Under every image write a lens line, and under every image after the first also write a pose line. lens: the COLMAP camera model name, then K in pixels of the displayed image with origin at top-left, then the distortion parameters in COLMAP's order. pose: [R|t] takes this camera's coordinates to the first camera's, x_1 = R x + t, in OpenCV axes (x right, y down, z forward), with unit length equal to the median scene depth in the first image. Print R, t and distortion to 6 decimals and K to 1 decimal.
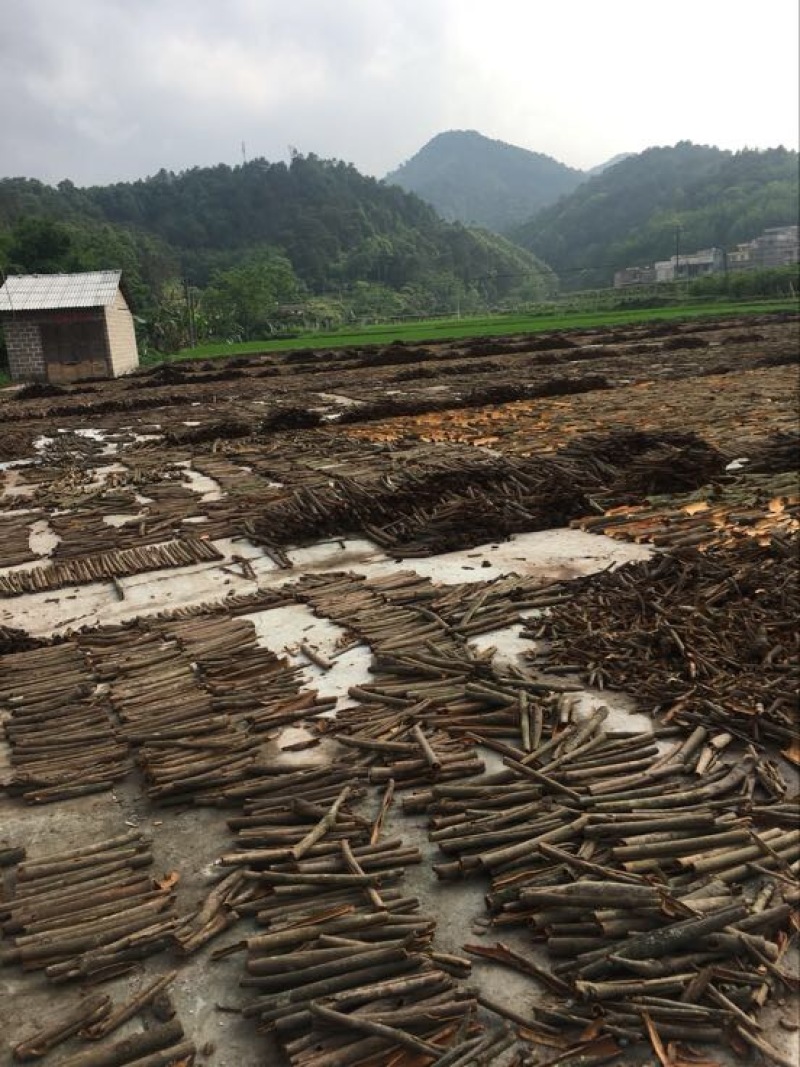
lens RADIAL K [[927.6, 0, 400.3], [0, 927.6, 504.6], [0, 0, 1]] dist [0.115863, -0.166208]
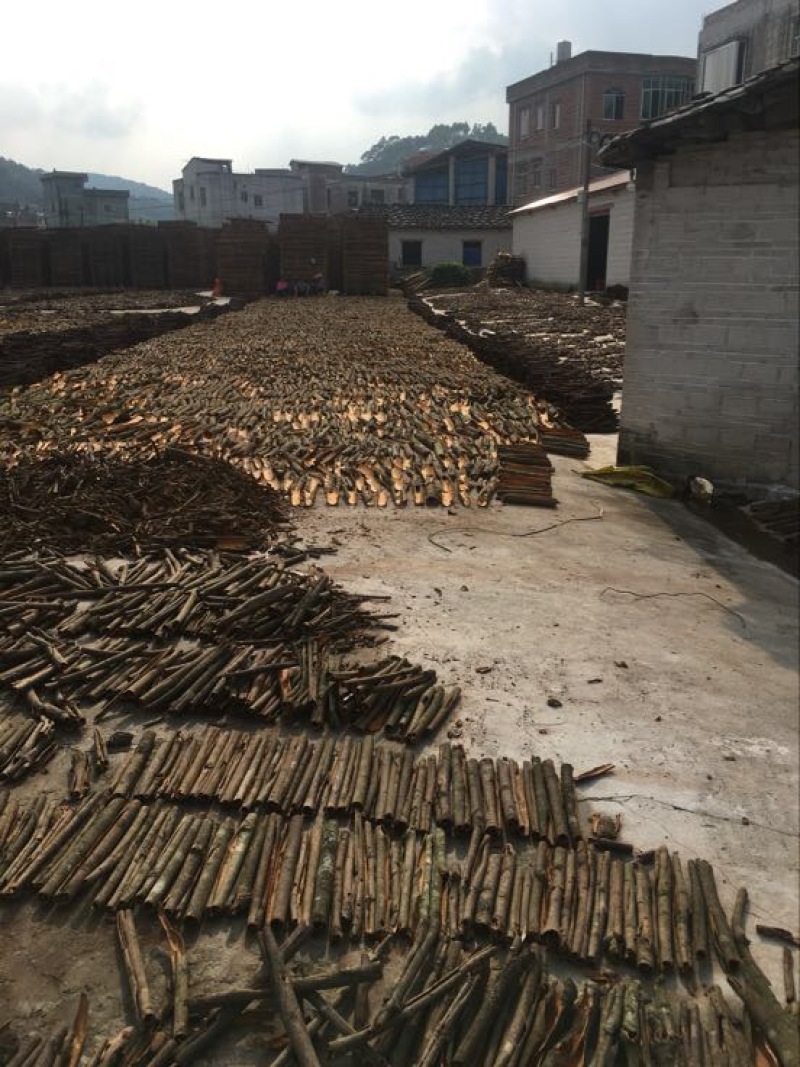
lens RADIAL K [[913.8, 0, 404.7], [0, 913.8, 529.3], [0, 0, 1]] dist [0.086621, -0.115498]
pose [[0.448114, -0.177808, 0.876115, -0.347992], [0.141677, 0.981760, 0.126784, 0.032267], [-0.882679, 0.067312, 0.465132, -0.010485]]
